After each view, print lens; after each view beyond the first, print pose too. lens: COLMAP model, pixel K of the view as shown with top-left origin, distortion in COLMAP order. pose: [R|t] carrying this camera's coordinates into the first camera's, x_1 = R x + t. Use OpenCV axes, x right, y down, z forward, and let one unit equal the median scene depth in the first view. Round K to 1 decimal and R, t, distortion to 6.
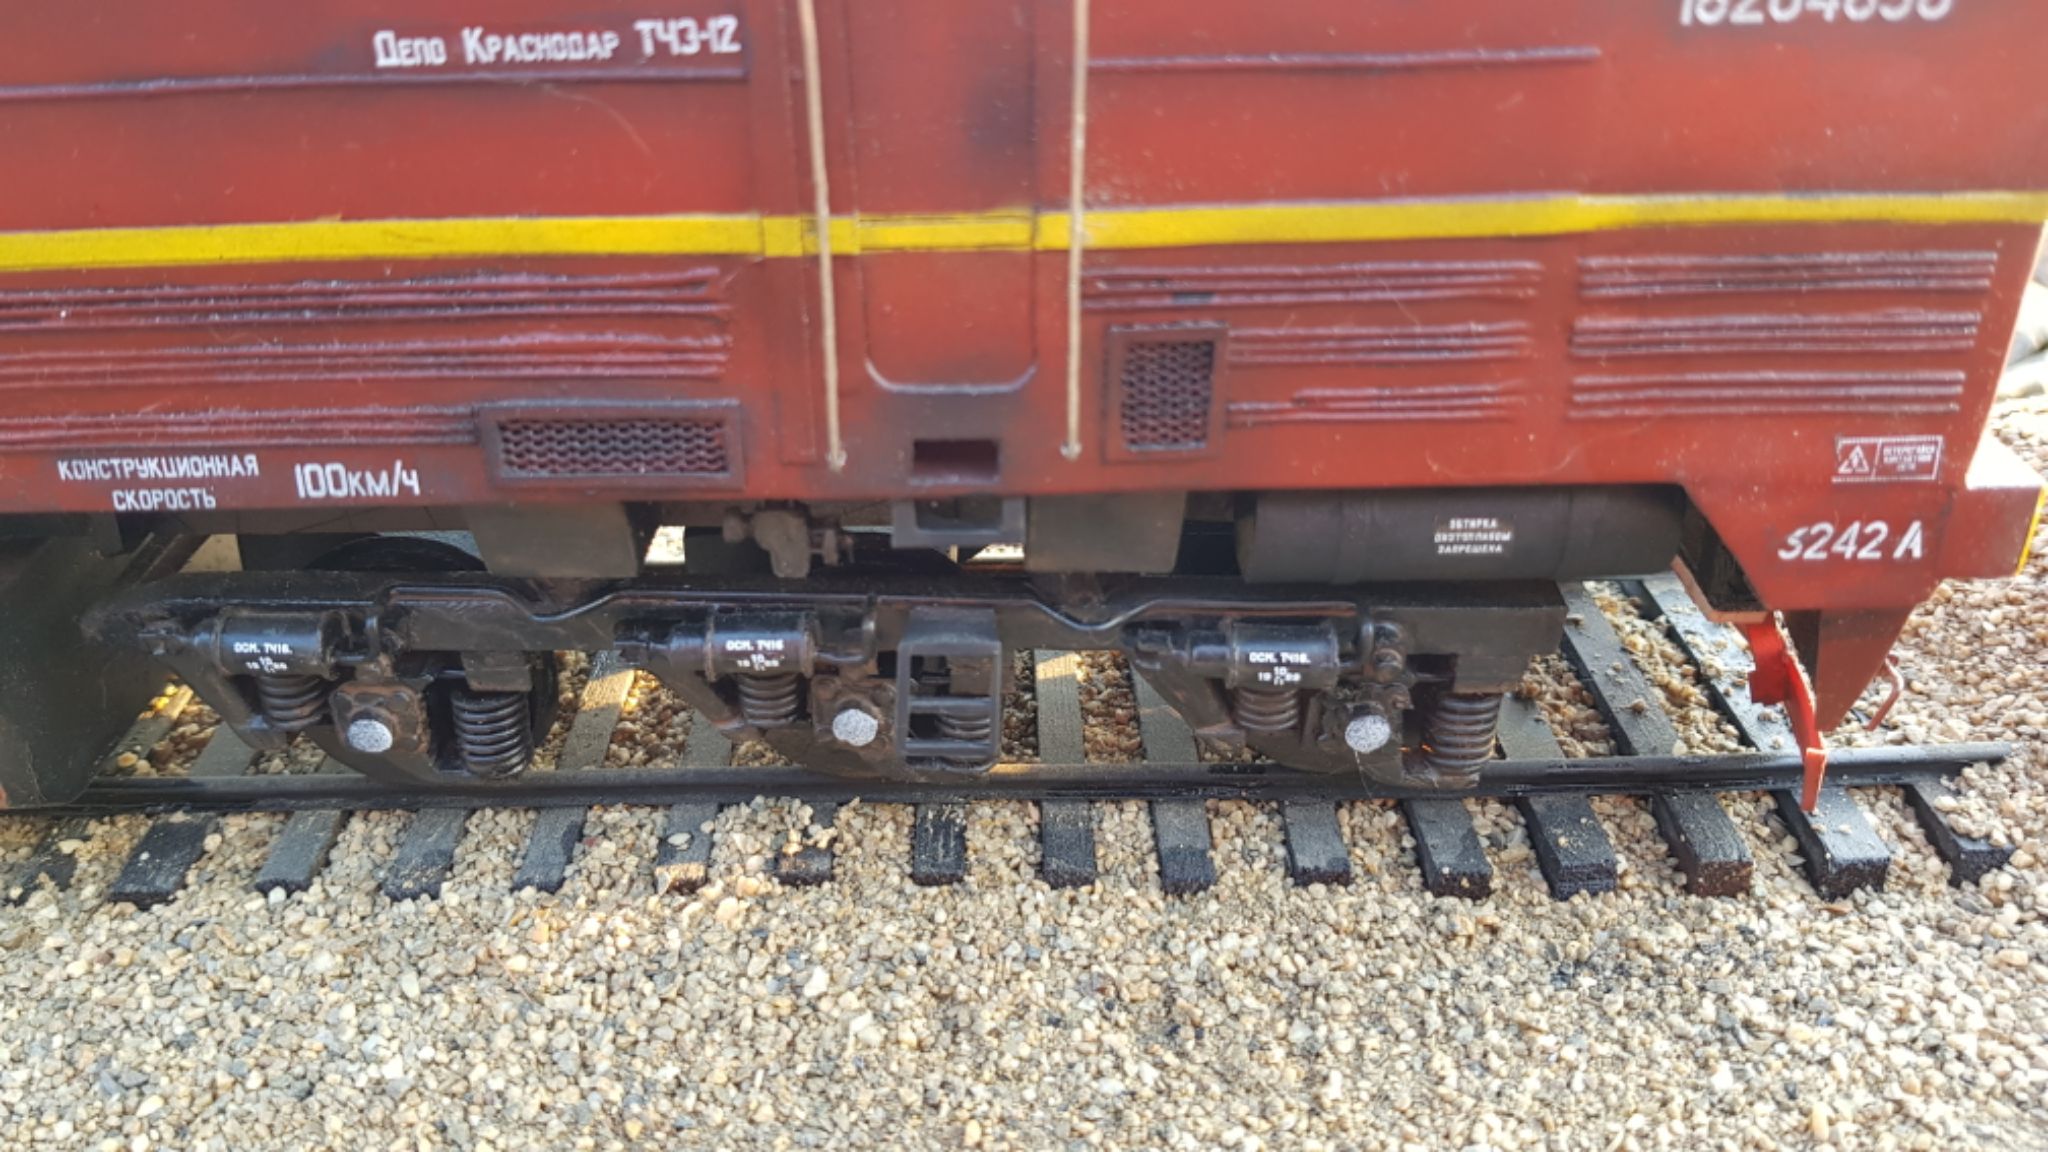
lens RADIAL K [[1621.6, 0, 991.1], [0, 1621.6, 576.5], [0, 0, 1]] dist [0.085943, -0.206675]
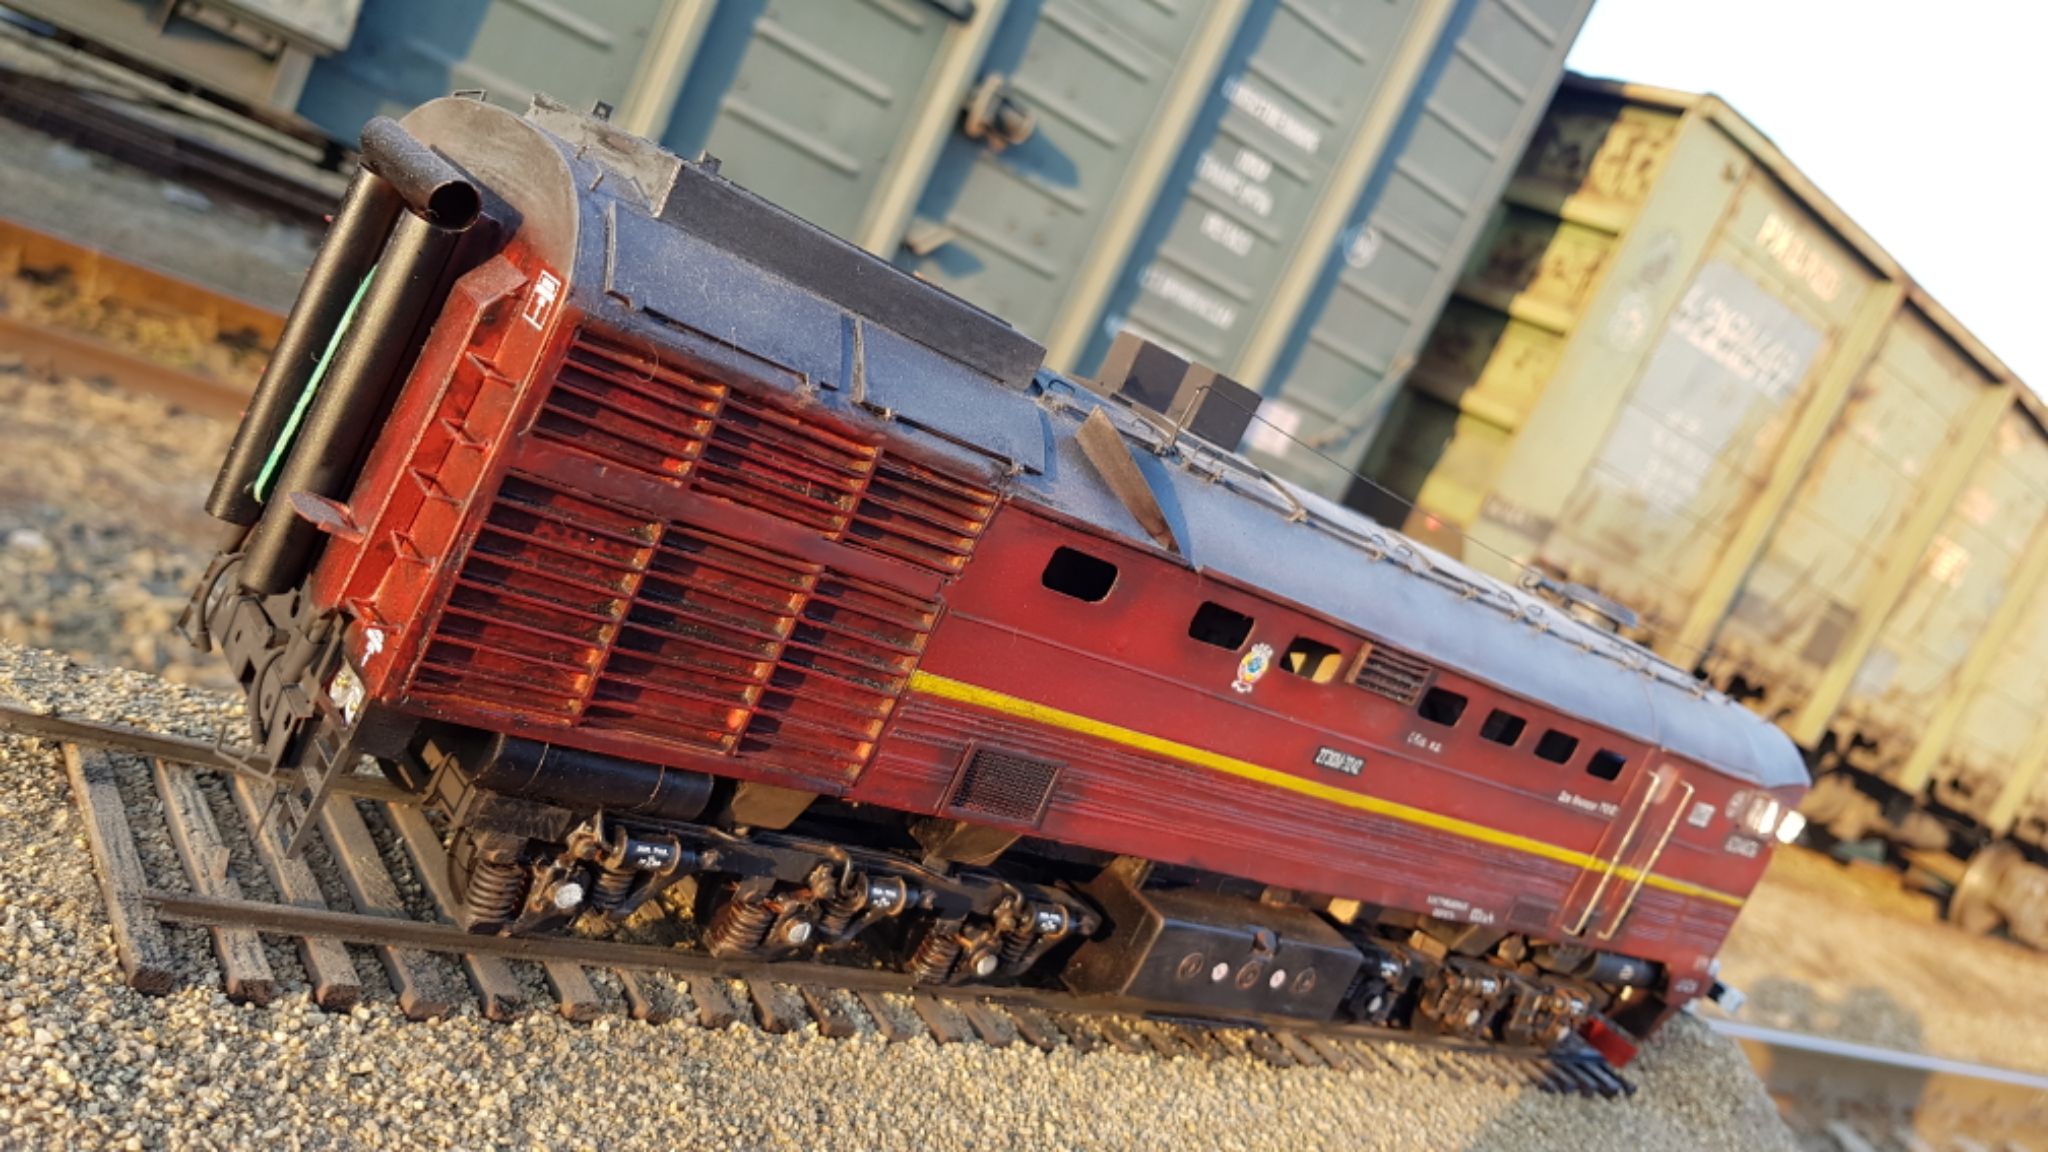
lens RADIAL K [[1621.6, 0, 991.1], [0, 1621.6, 576.5], [0, 0, 1]] dist [0.085943, -0.206675]
pose [[0.702035, 0.263502, 0.661599, -3.081598], [-0.136395, 0.961579, -0.238247, 0.172135], [-0.698958, 0.077019, 0.711003, -0.512639]]
